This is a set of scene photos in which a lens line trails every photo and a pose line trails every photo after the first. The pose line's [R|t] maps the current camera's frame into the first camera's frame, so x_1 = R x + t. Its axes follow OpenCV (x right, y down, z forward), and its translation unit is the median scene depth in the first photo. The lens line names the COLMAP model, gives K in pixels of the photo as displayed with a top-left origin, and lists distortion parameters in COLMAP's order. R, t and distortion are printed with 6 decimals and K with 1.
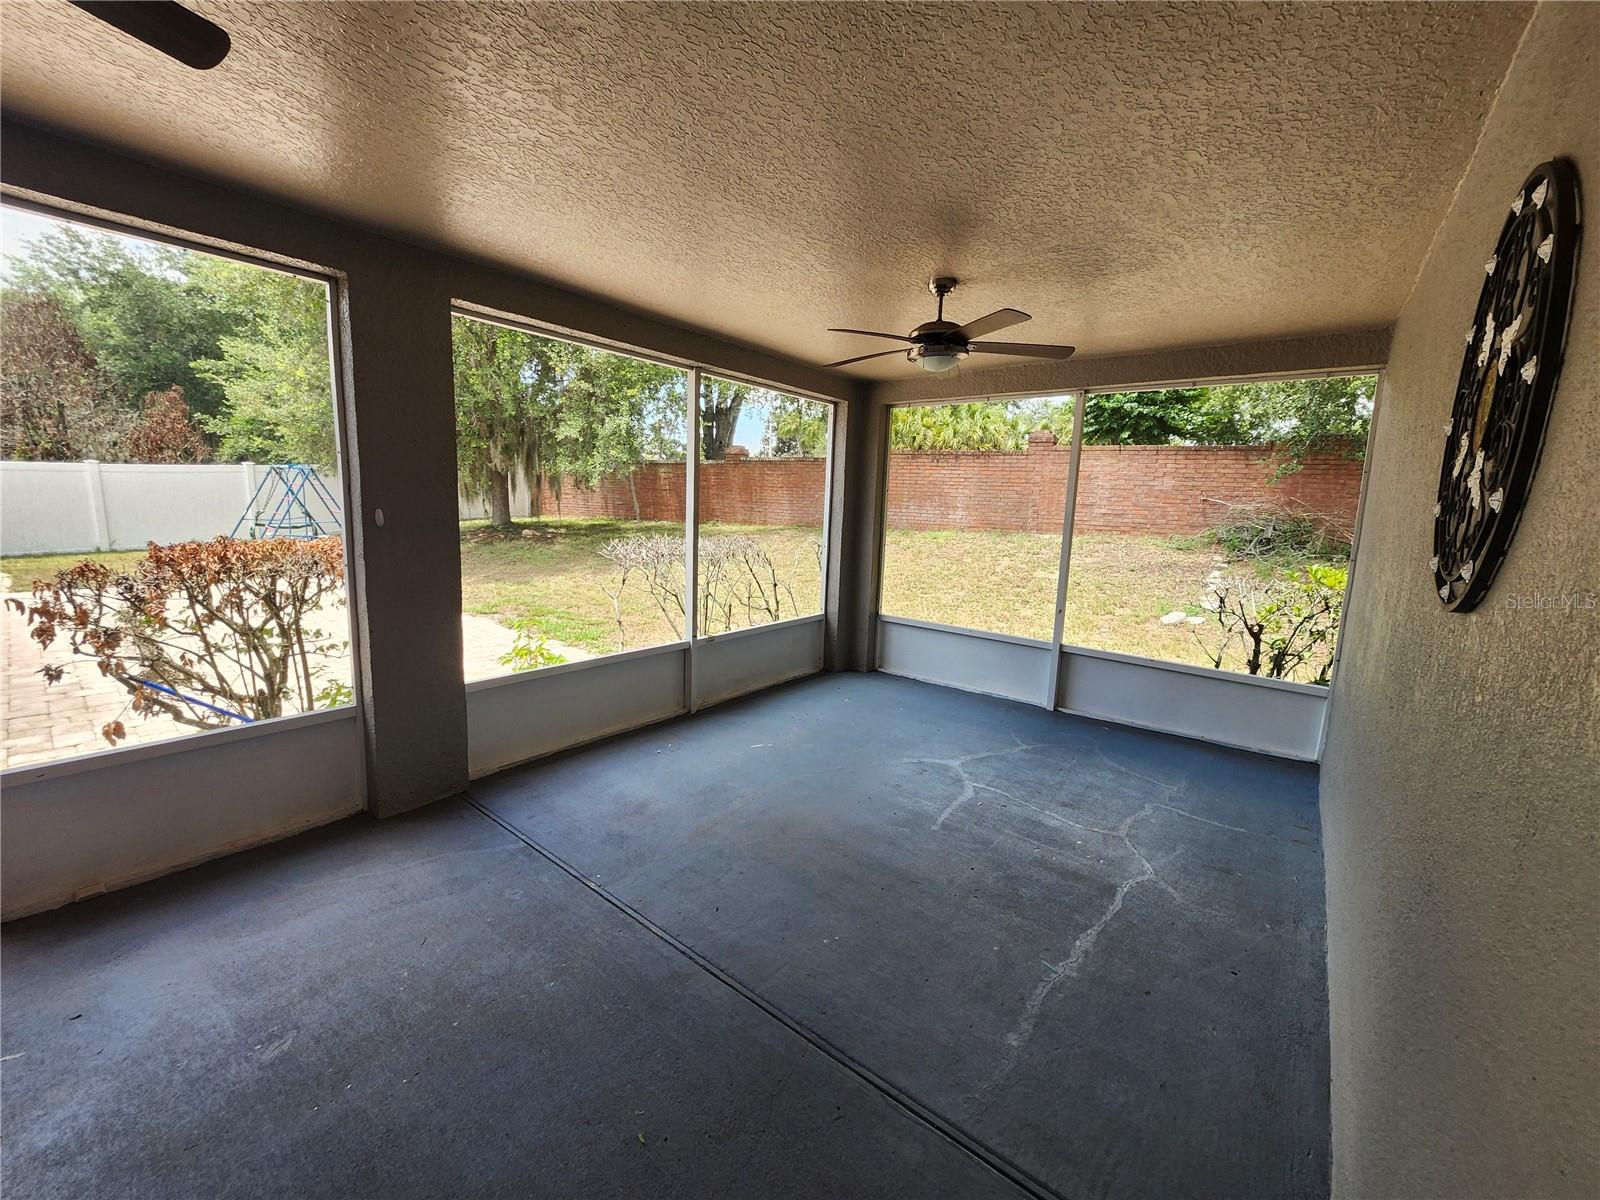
lens RADIAL K [[642.1, 0, 800.6], [0, 642.1, 594.3], [0, 0, 1]] dist [0.000619, -0.000019]
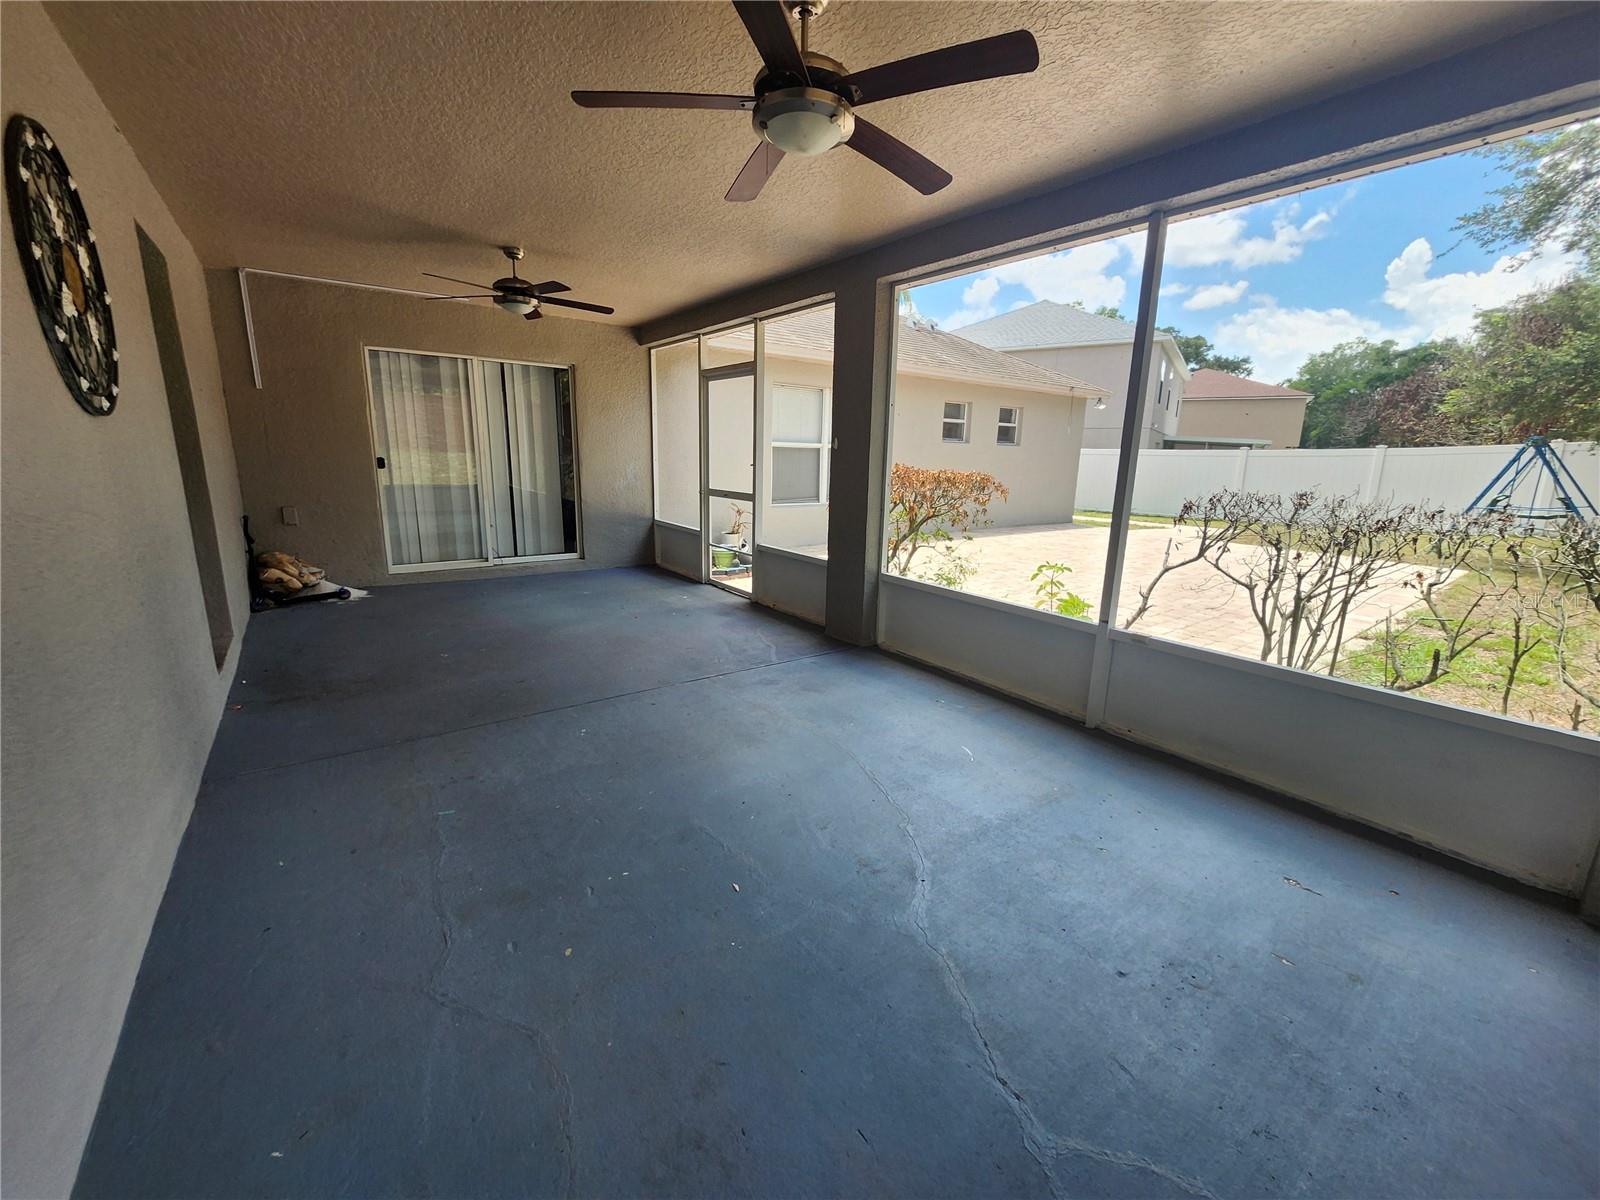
lens RADIAL K [[642.1, 0, 800.6], [0, 642.1, 594.3], [0, 0, 1]] dist [0.000619, -0.000019]
pose [[-0.263013, 0.181970, -0.947476, 0.801446], [-0.156190, 0.961067, 0.227938, -0.103994], [0.952066, 0.207937, -0.224351, 1.121990]]
